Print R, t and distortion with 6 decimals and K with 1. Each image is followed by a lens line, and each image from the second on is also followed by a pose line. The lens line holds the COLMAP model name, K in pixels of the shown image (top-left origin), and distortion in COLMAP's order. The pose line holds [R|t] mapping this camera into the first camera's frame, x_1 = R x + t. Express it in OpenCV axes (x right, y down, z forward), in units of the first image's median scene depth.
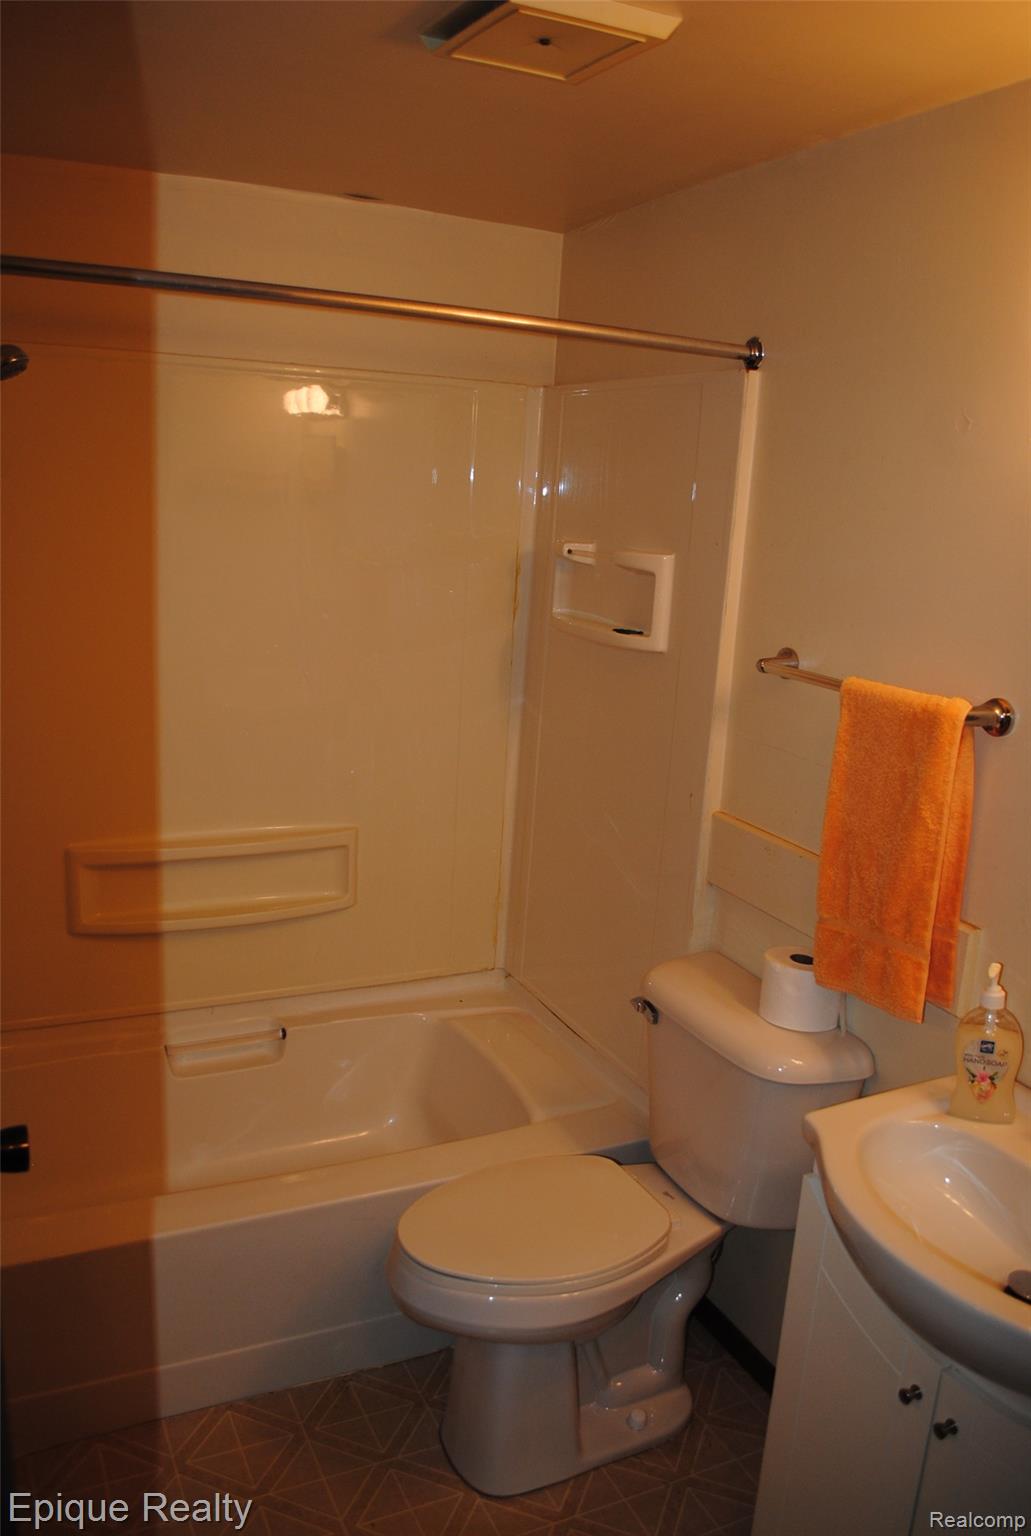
lens RADIAL K [[1213.0, 0, 516.2], [0, 1213.0, 765.9], [0, 0, 1]] dist [-0.081333, 0.006564]
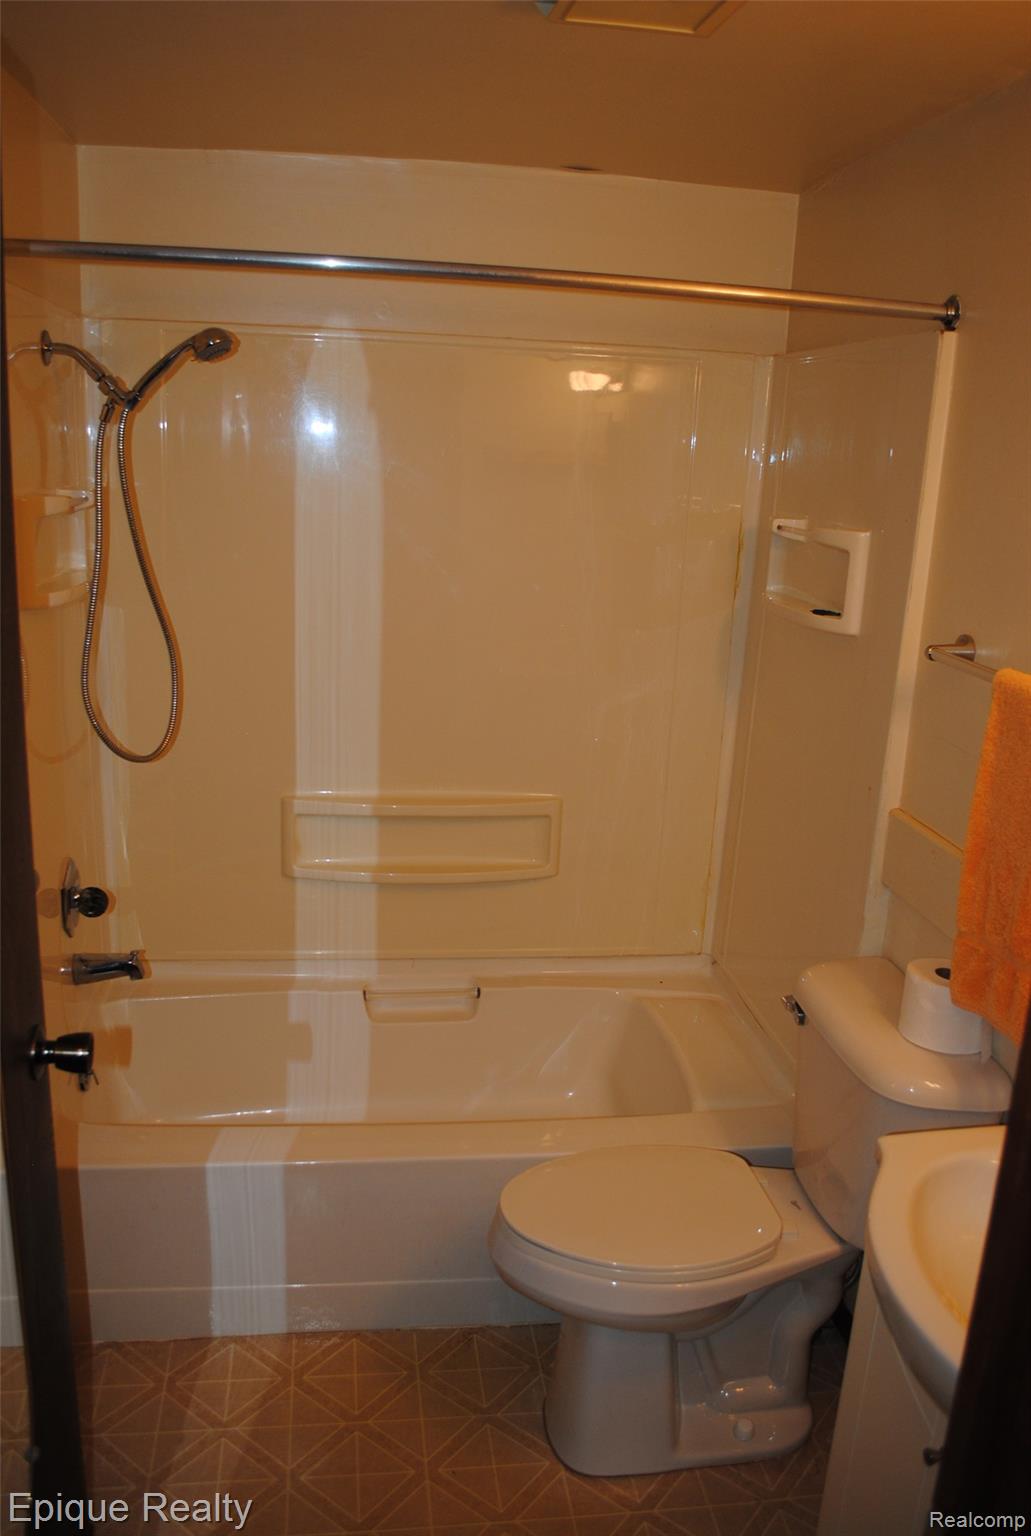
lens RADIAL K [[1213.0, 0, 515.9], [0, 1213.0, 767.5], [0, 0, 1]] dist [-0.081333, 0.006564]
pose [[0.952308, 0.067722, -0.297529, 0.167310], [-0.062119, 0.997669, 0.028257, -0.001858], [0.298749, -0.008427, 0.954295, 0.029541]]
